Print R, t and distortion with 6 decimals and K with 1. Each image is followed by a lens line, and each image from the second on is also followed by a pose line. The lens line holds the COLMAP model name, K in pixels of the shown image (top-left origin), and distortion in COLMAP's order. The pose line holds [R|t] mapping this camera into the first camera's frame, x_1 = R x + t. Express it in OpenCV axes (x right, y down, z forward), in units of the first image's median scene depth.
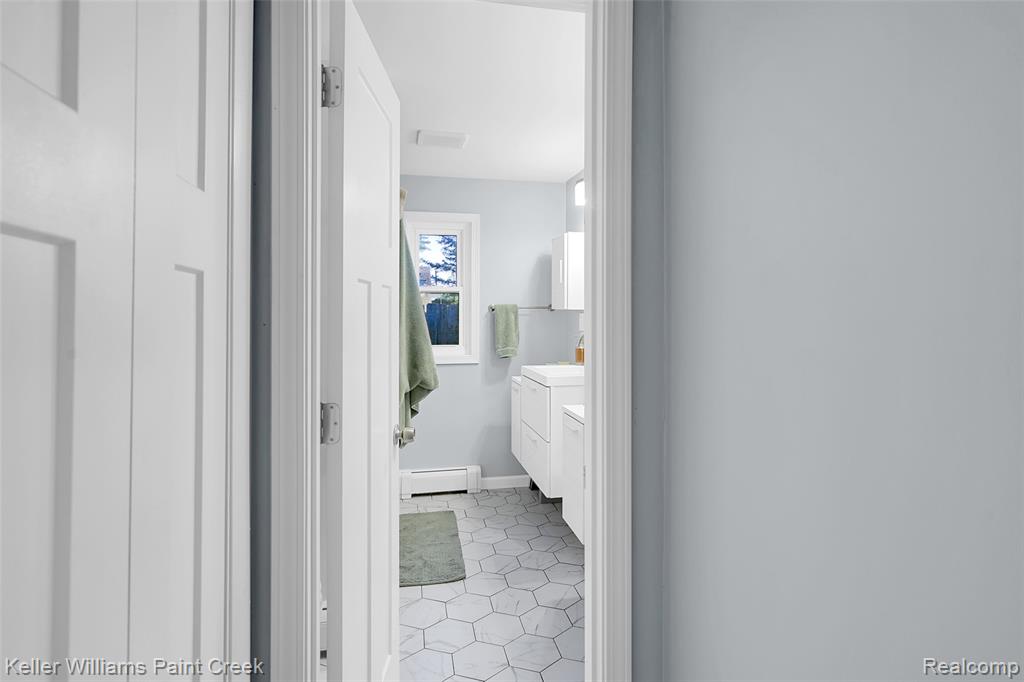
lens RADIAL K [[489.9, 0, 514.0], [0, 489.9, 334.6], [0, 0, 1]] dist [-0.003340, 0.000483]
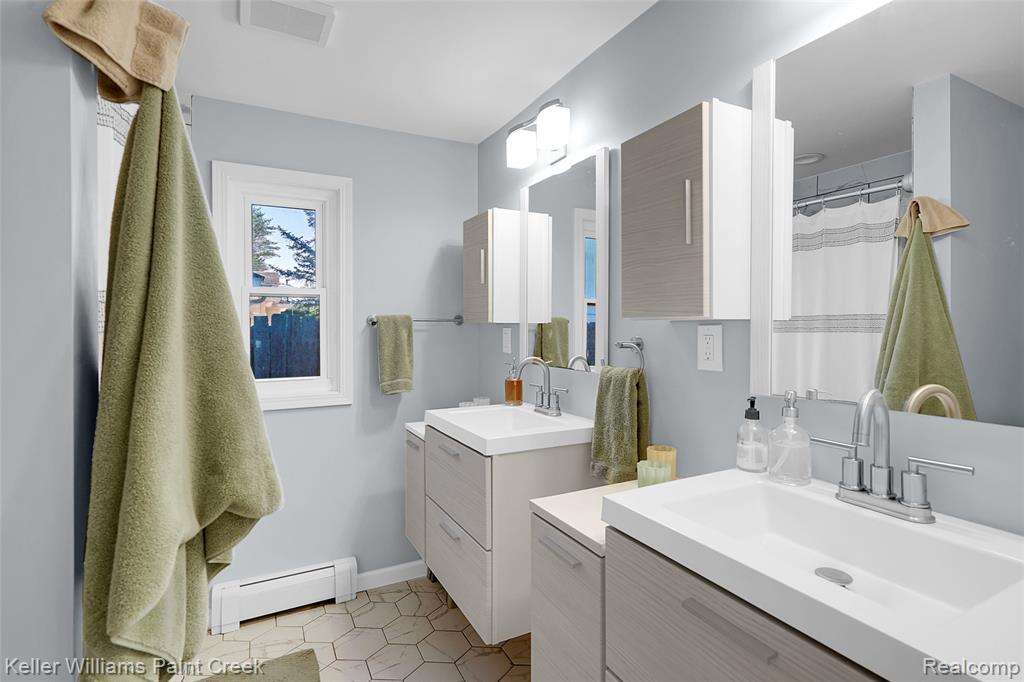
lens RADIAL K [[489.9, 0, 509.3], [0, 489.9, 338.4], [0, 0, 1]] dist [-0.003340, 0.000483]
pose [[0.964374, -0.007442, 0.264438, -0.041539], [0.012106, 0.999799, -0.016010, -0.016681], [-0.264266, 0.018641, 0.964270, 0.302632]]
